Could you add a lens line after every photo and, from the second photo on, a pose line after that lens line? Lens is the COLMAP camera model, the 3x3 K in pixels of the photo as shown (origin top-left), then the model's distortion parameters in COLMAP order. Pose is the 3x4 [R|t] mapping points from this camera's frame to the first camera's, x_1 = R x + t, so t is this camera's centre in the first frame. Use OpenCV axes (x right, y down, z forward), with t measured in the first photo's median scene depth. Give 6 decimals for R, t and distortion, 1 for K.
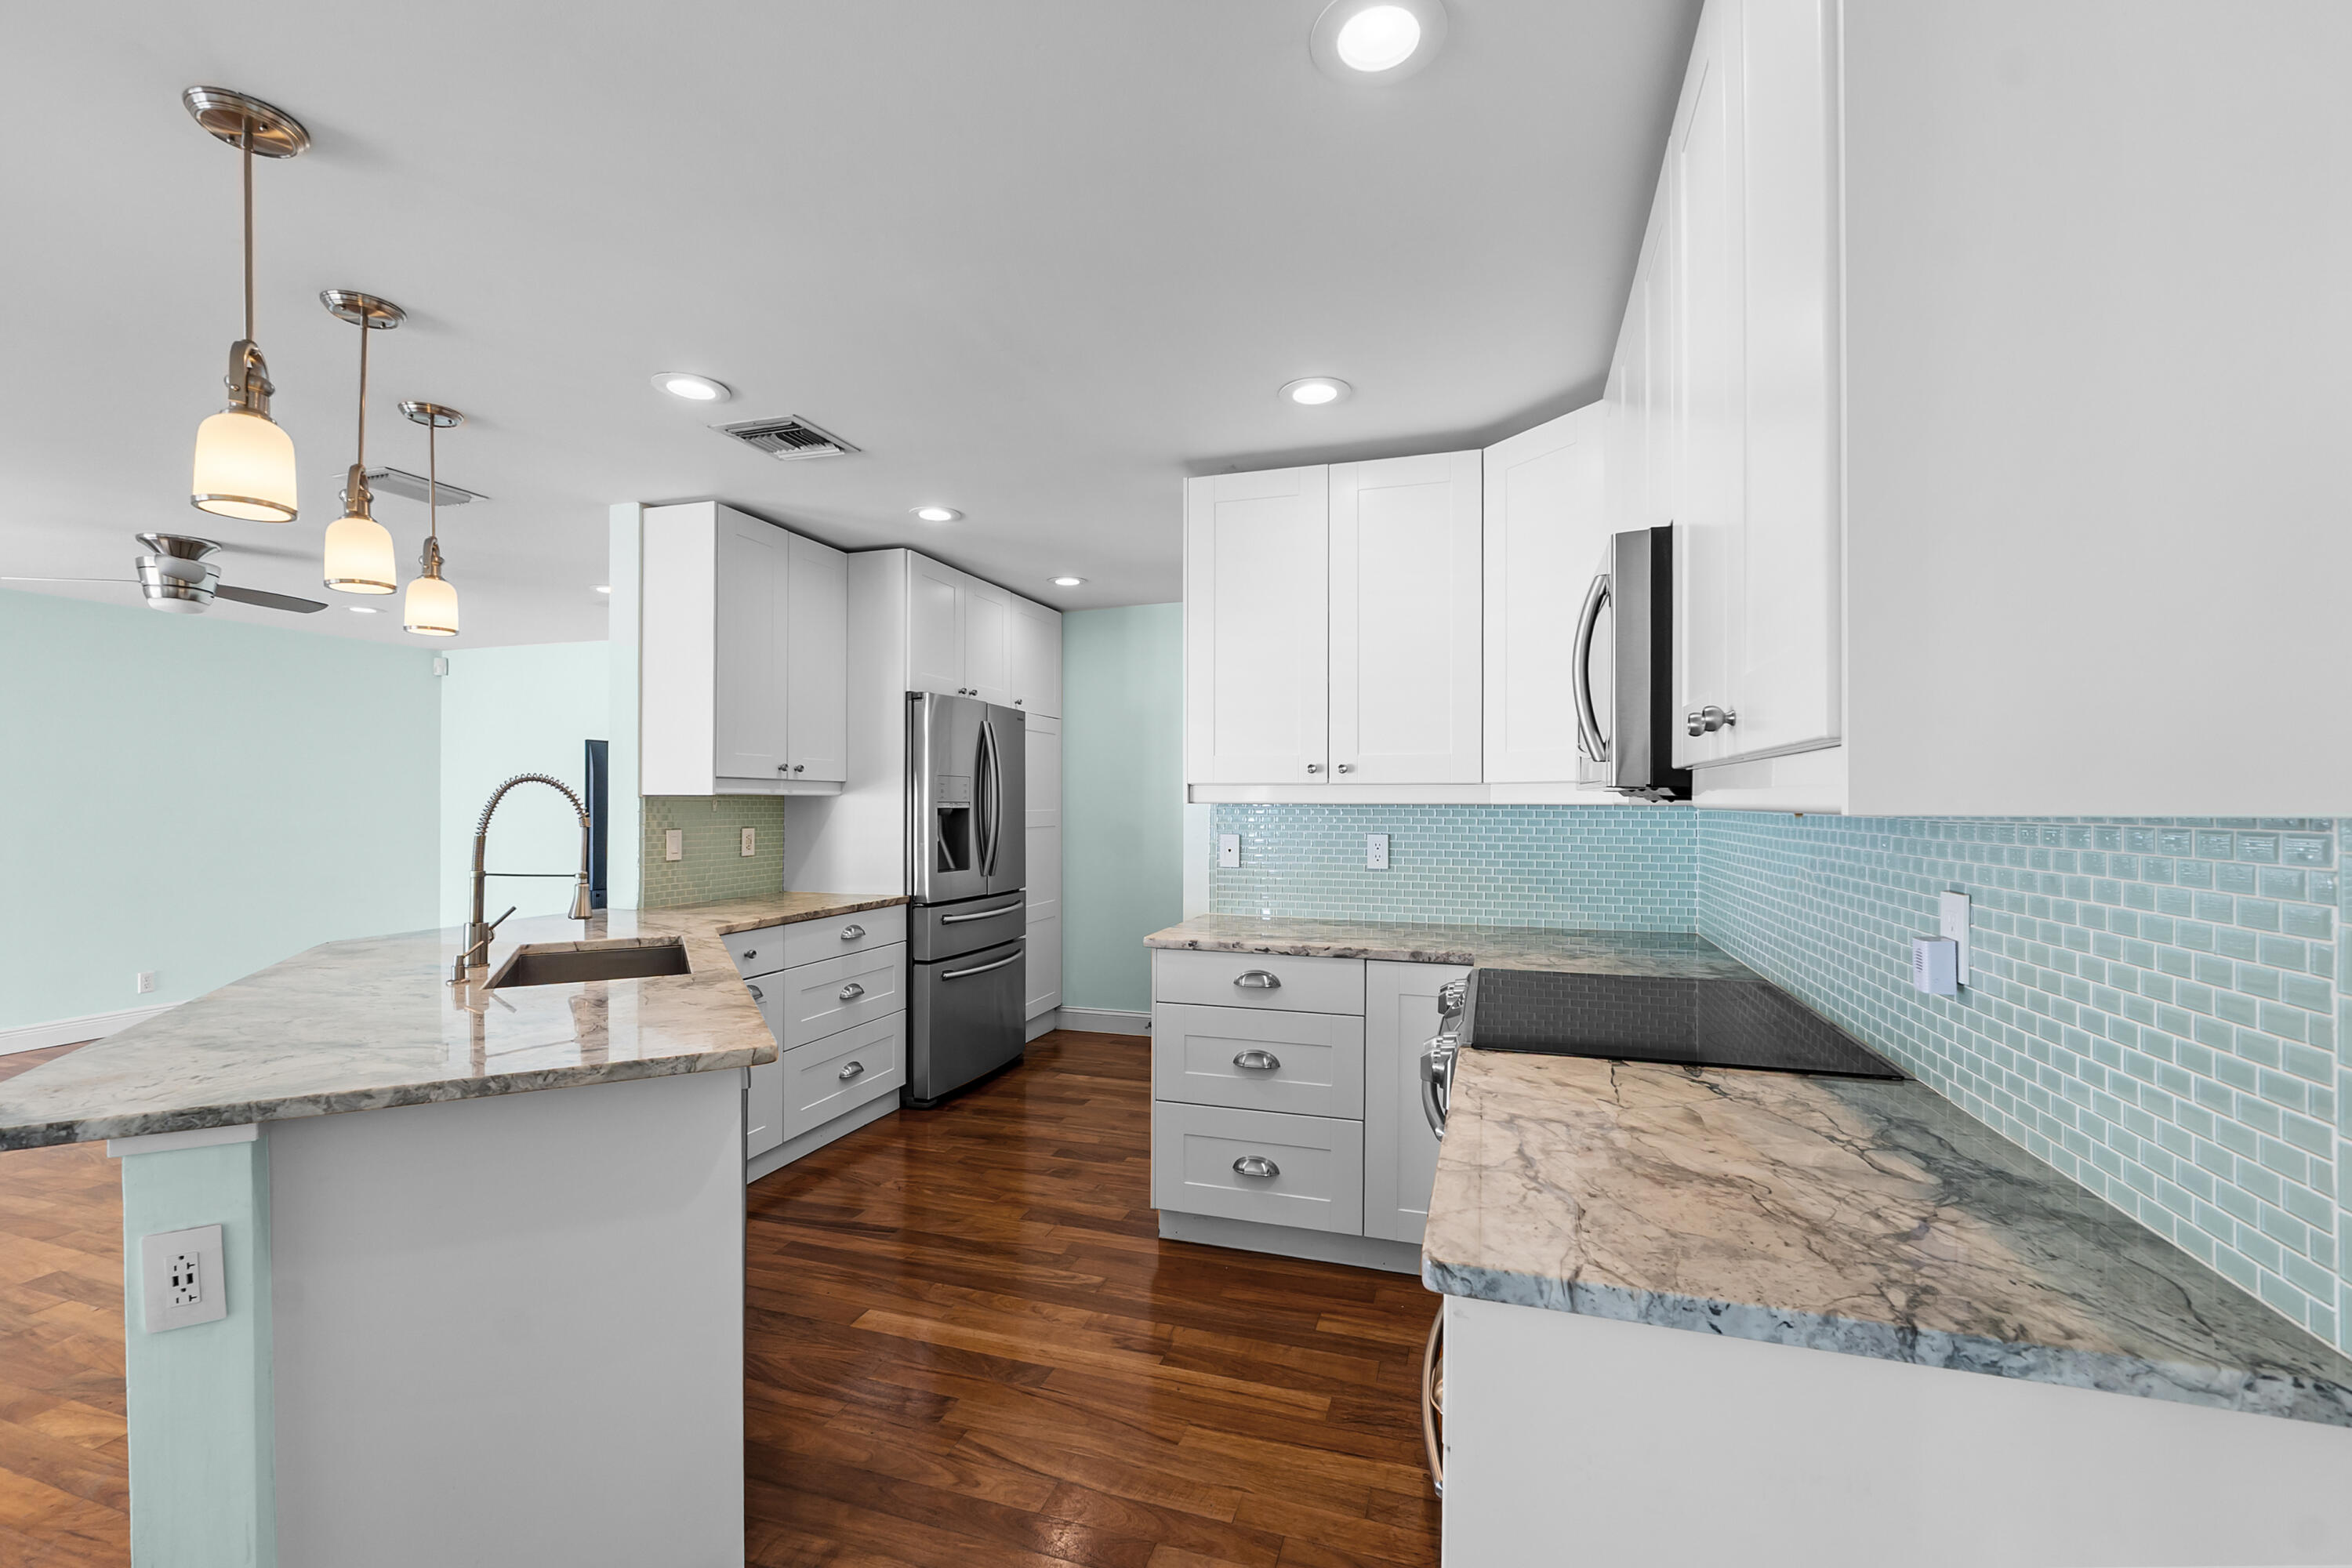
lens RADIAL K [[997.0, 0, 1176.1], [0, 997.0, 787.4], [0, 0, 1]] dist [-0.001845, -0.000889]
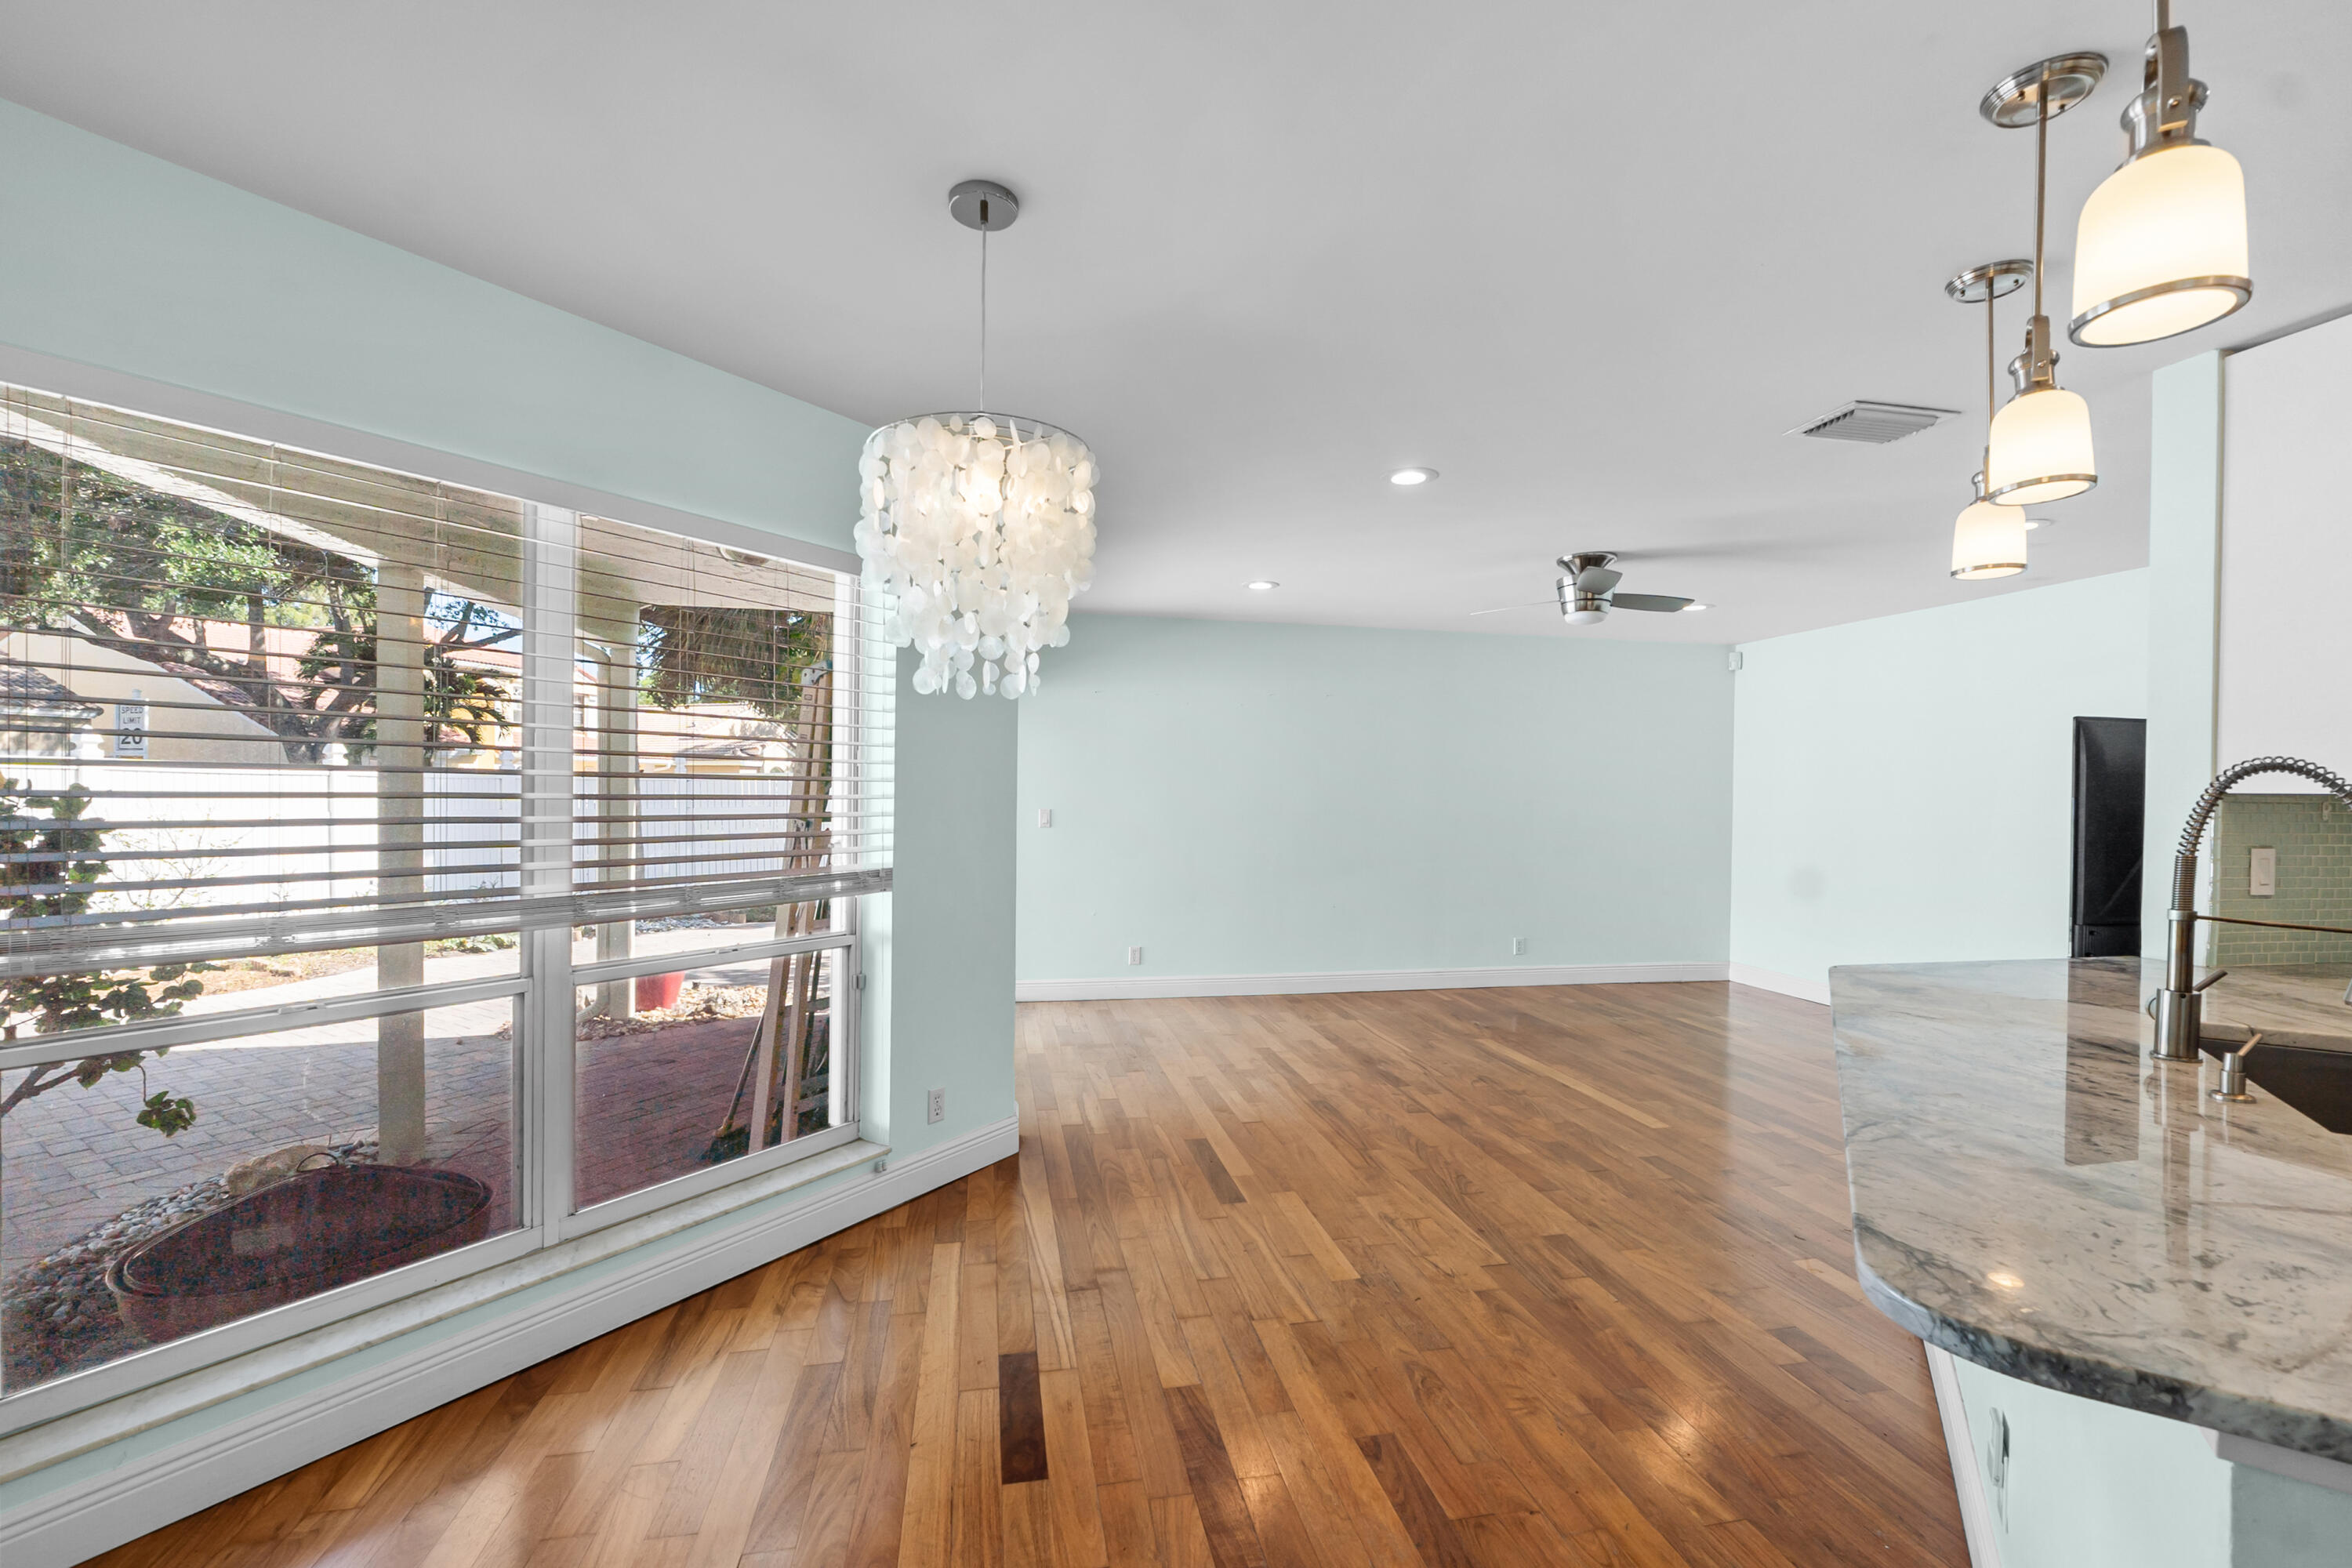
lens RADIAL K [[993.7, 0, 1179.9], [0, 993.7, 787.4], [0, 0, 1]] dist [-0.002186, -0.000531]
pose [[0.490796, 0.001605, -0.871273, -0.274579], [0.000073, 0.999998, 0.001883, 0.002010], [0.871274, -0.000988, 0.490795, 0.075453]]
